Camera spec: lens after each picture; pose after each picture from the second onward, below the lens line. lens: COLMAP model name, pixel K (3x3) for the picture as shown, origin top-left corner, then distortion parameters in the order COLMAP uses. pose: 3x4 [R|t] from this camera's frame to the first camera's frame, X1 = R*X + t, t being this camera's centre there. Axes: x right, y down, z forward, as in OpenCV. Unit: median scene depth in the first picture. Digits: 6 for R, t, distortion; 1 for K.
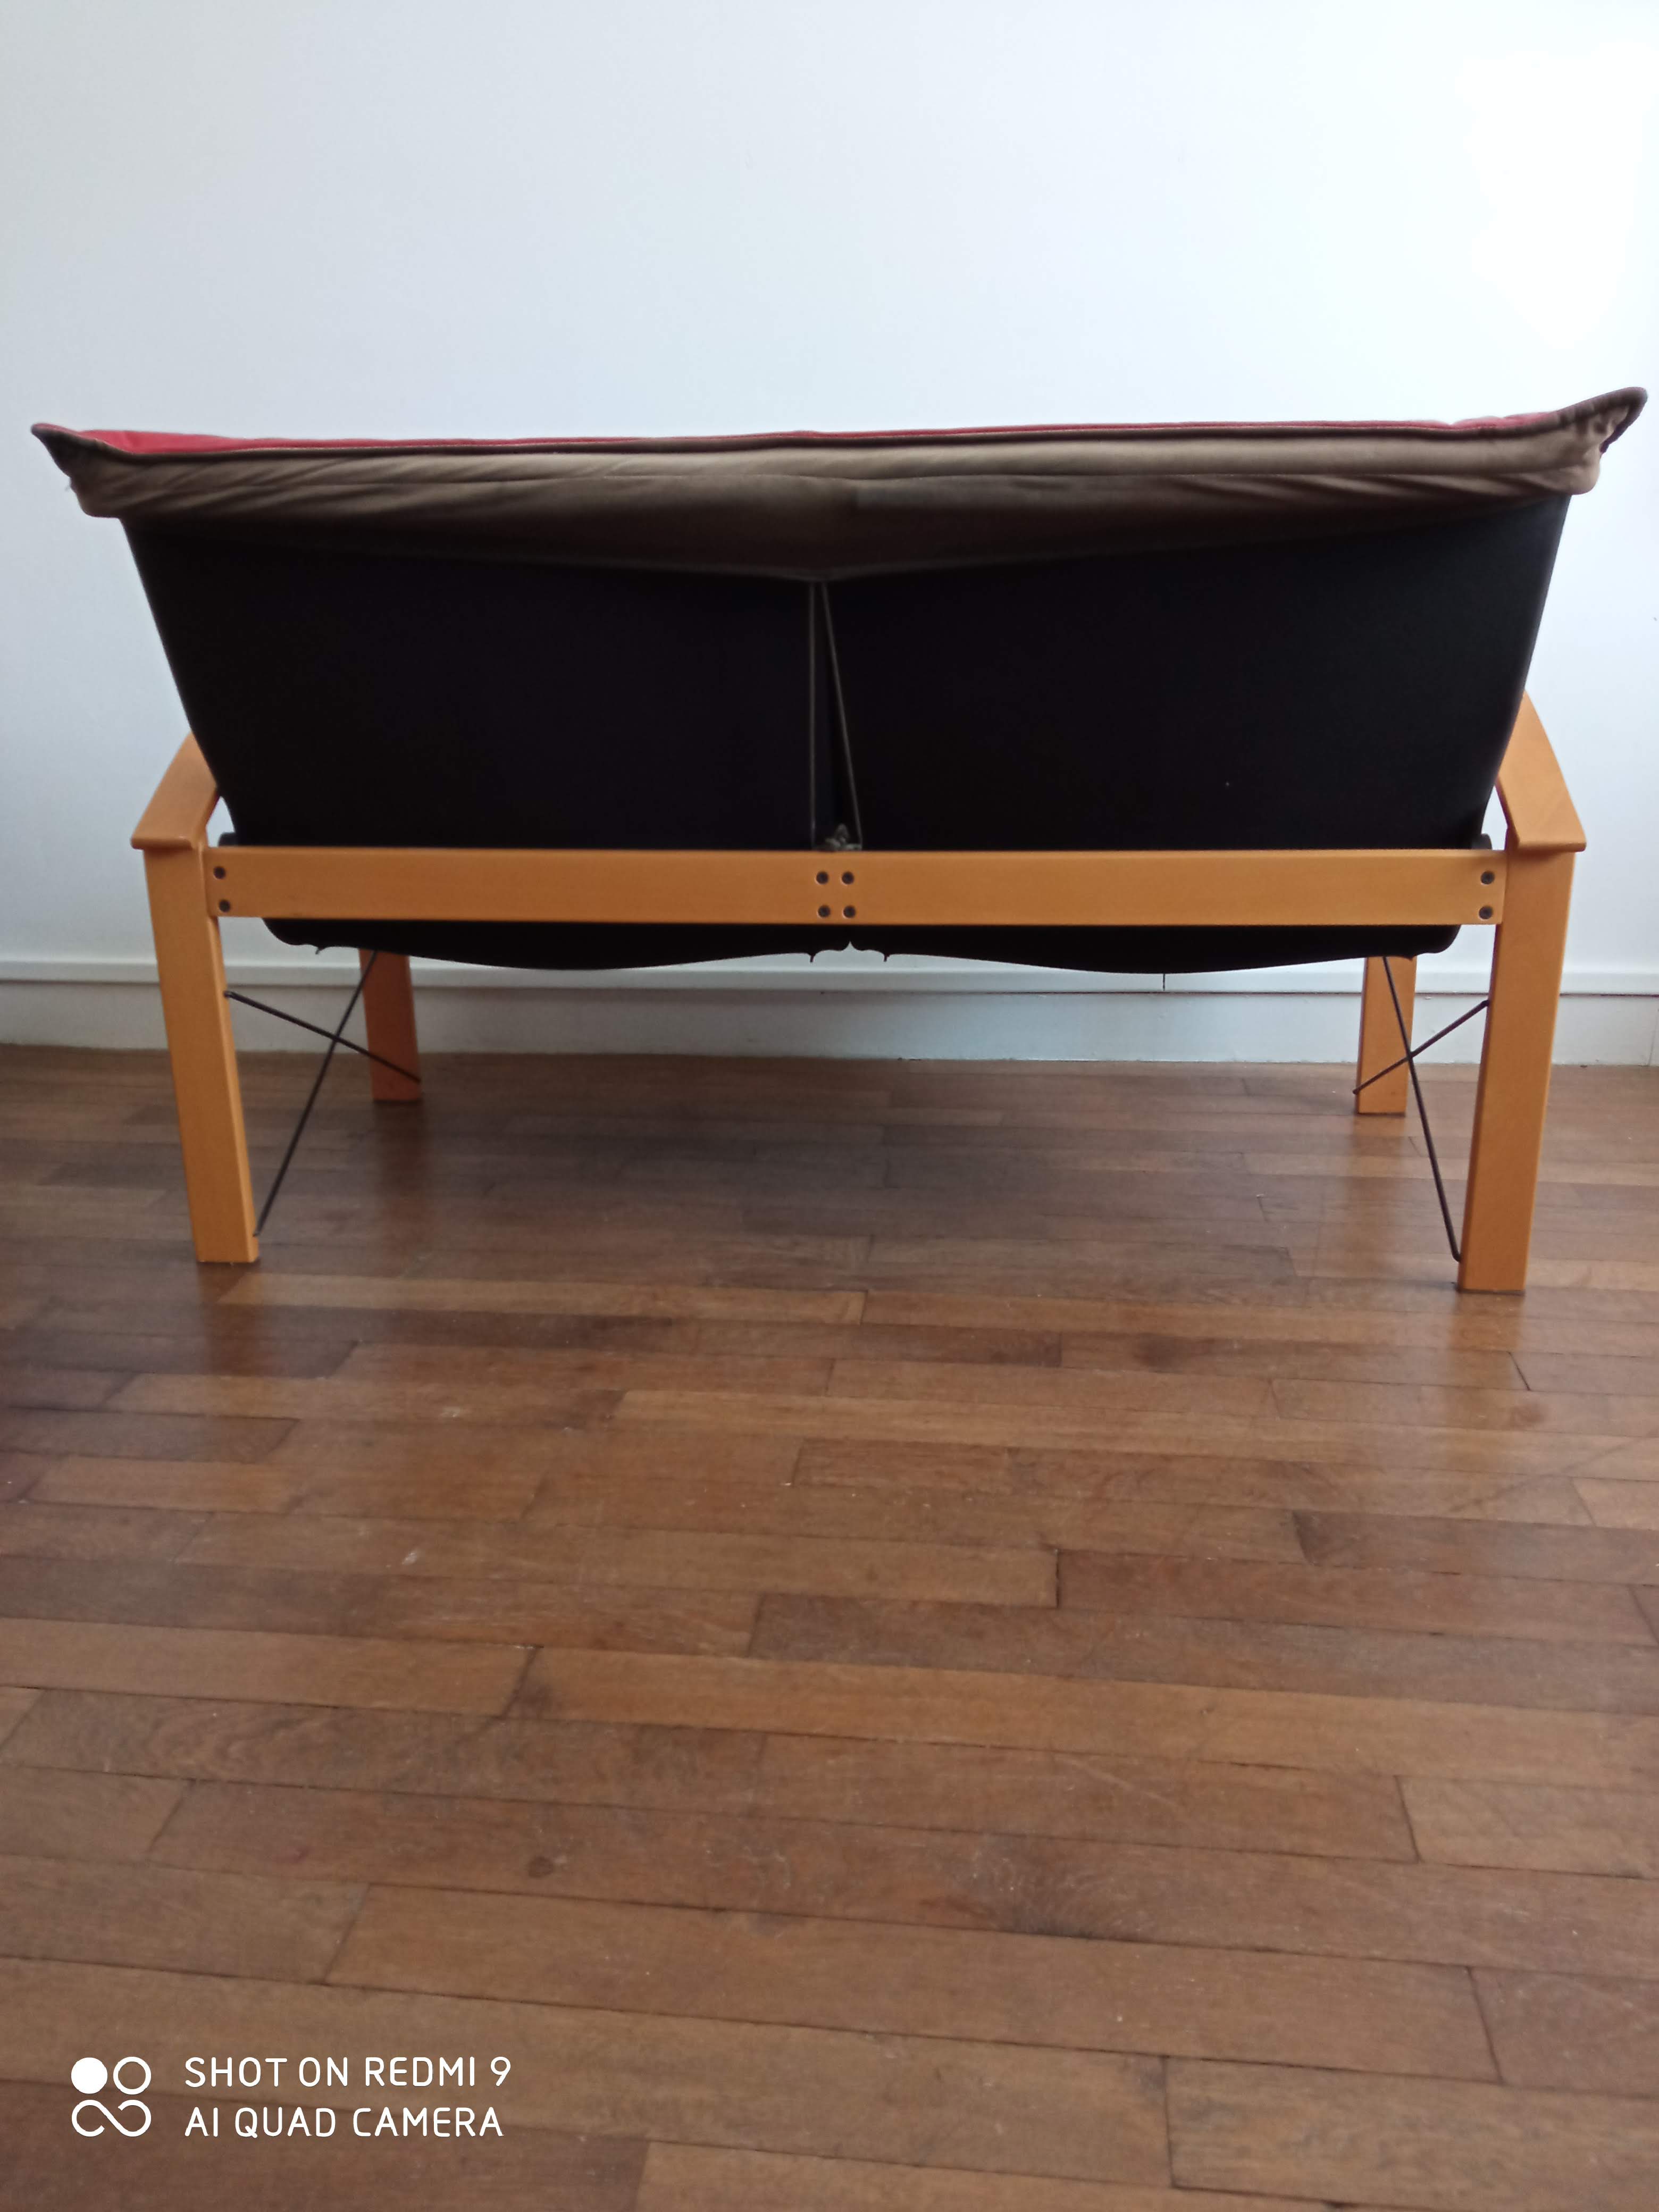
lens RADIAL K [[1830.5, 0, 831.3], [0, 1830.5, 1118.2], [0, 0, 1]] dist [0.074671, -0.137178]
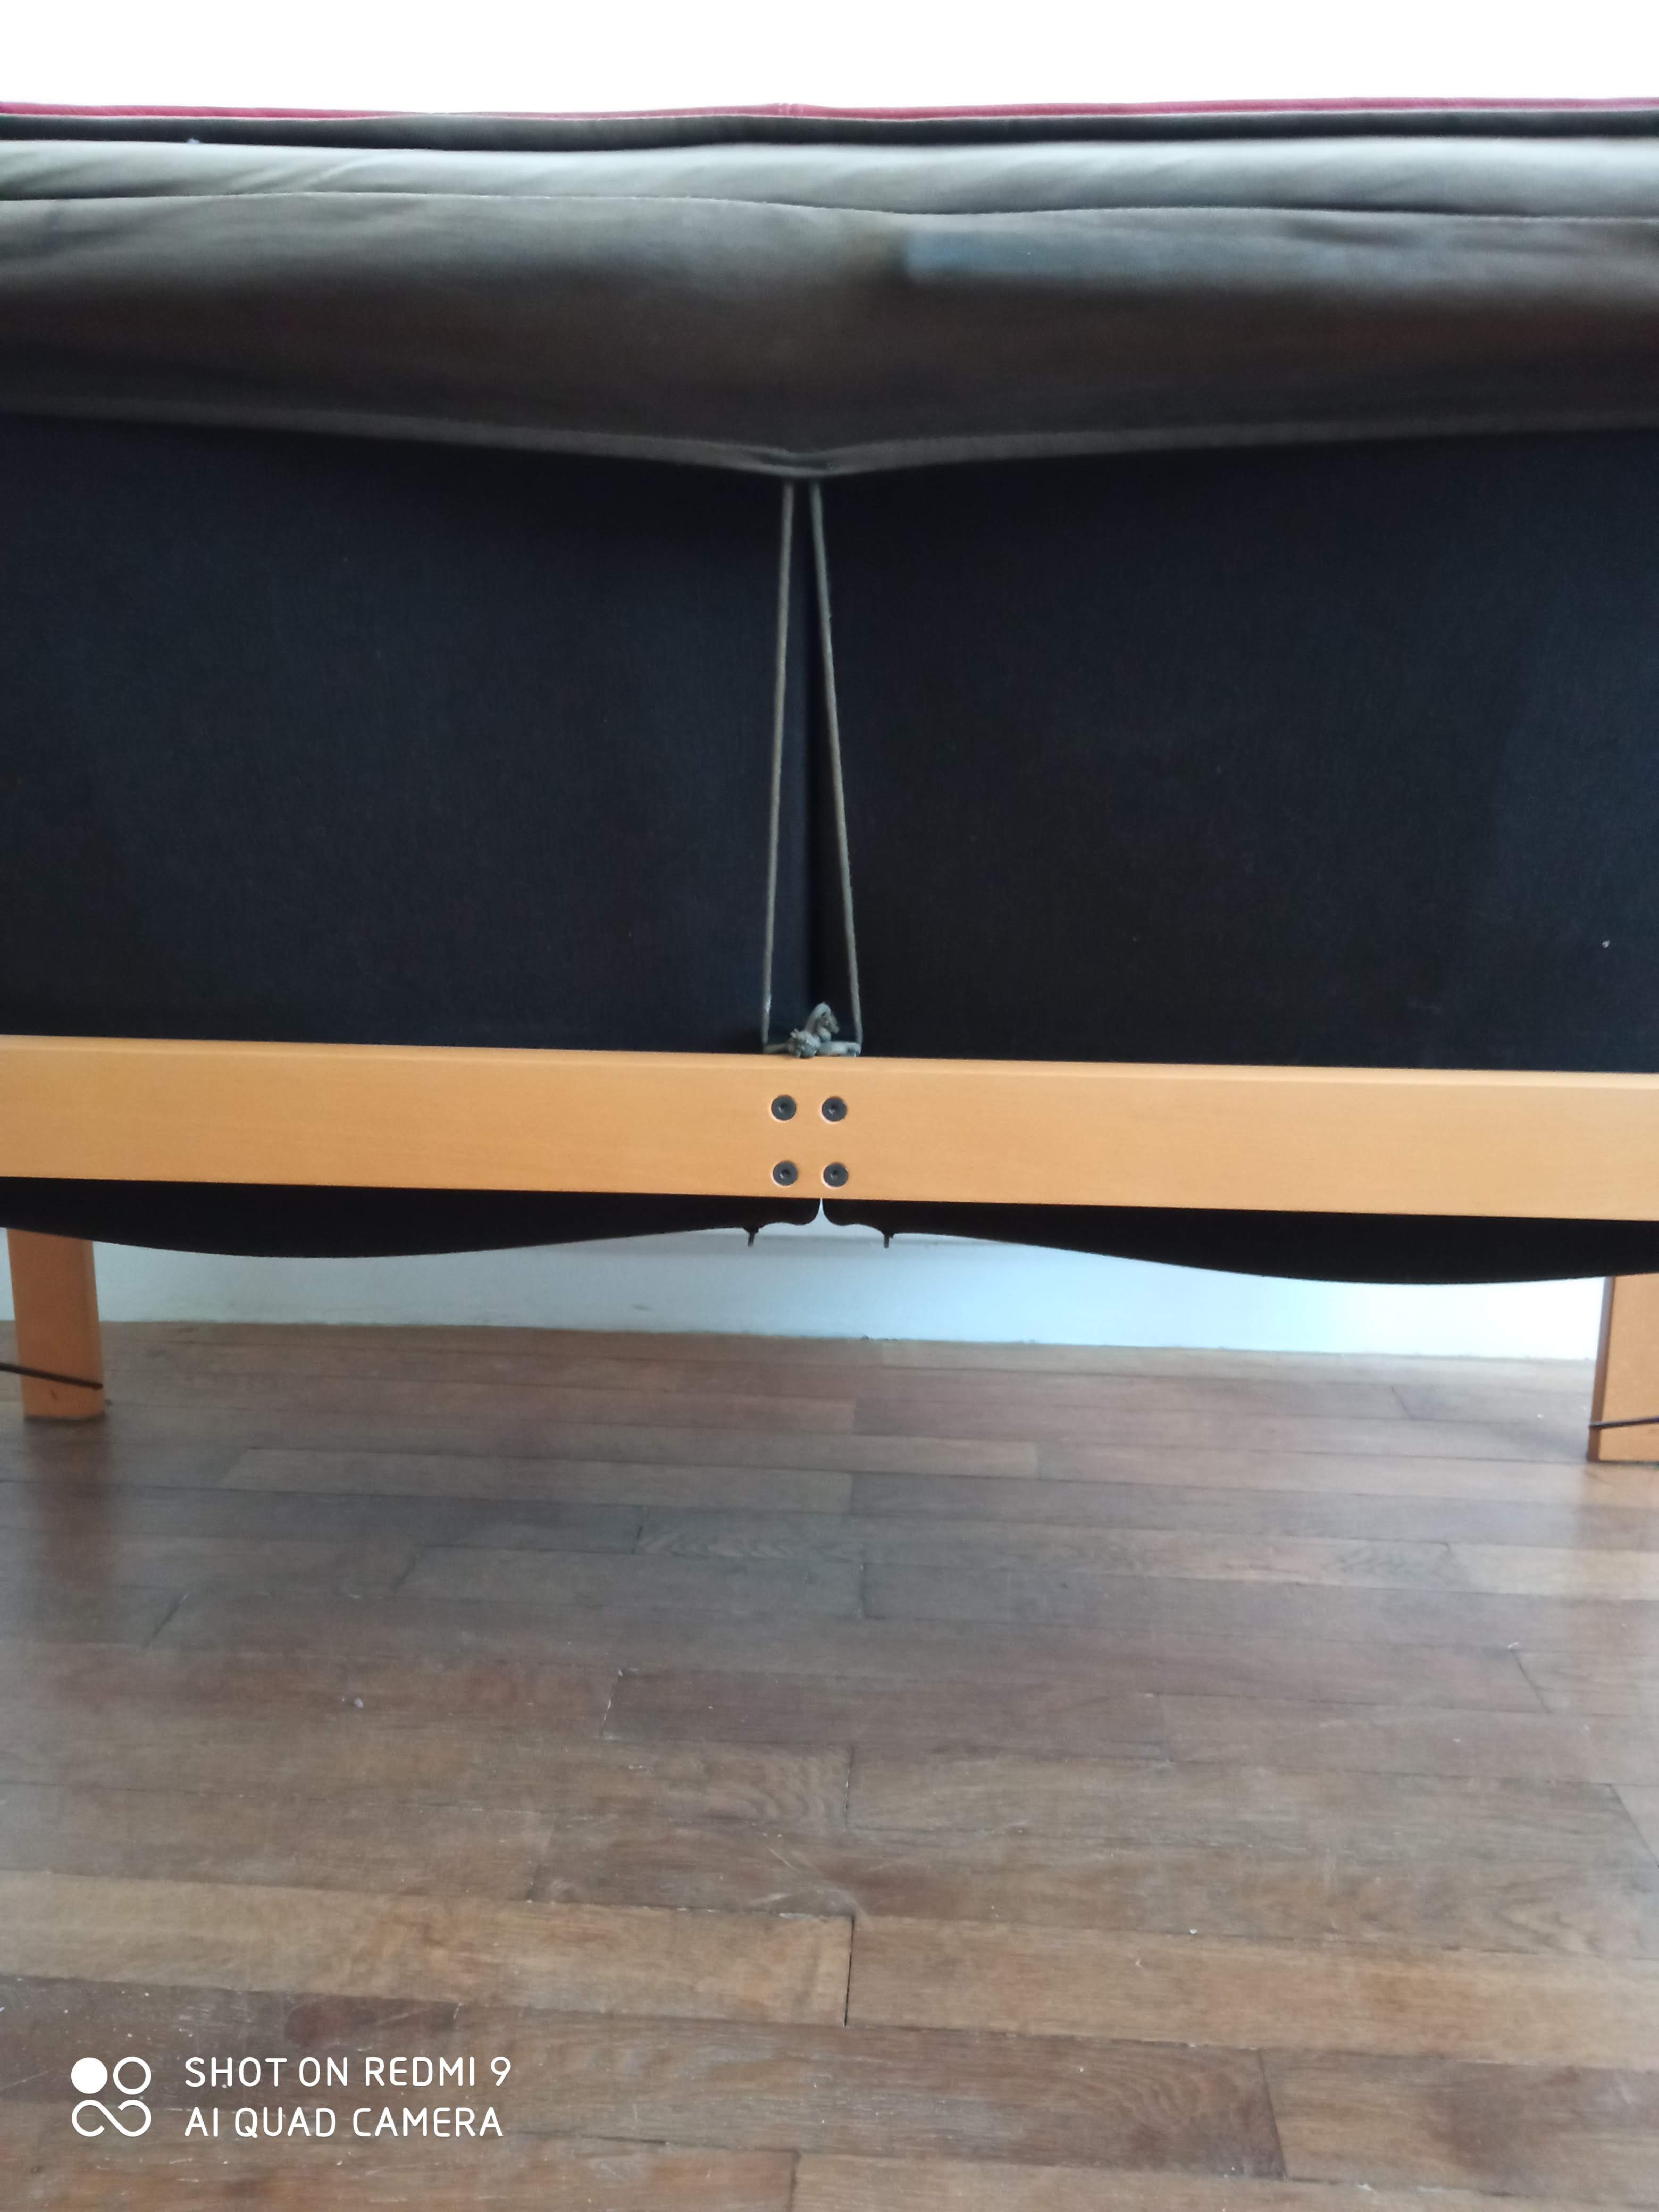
lens RADIAL K [[1830.5, 0, 831.9], [0, 1830.5, 1098.9], [0, 0, 1]] dist [0.074671, -0.137178]
pose [[0.998340, 0.018647, 0.054490, -0.021749], [-0.013633, 0.995759, -0.090984, -0.099918], [-0.055956, 0.090091, 0.994360, 0.565327]]
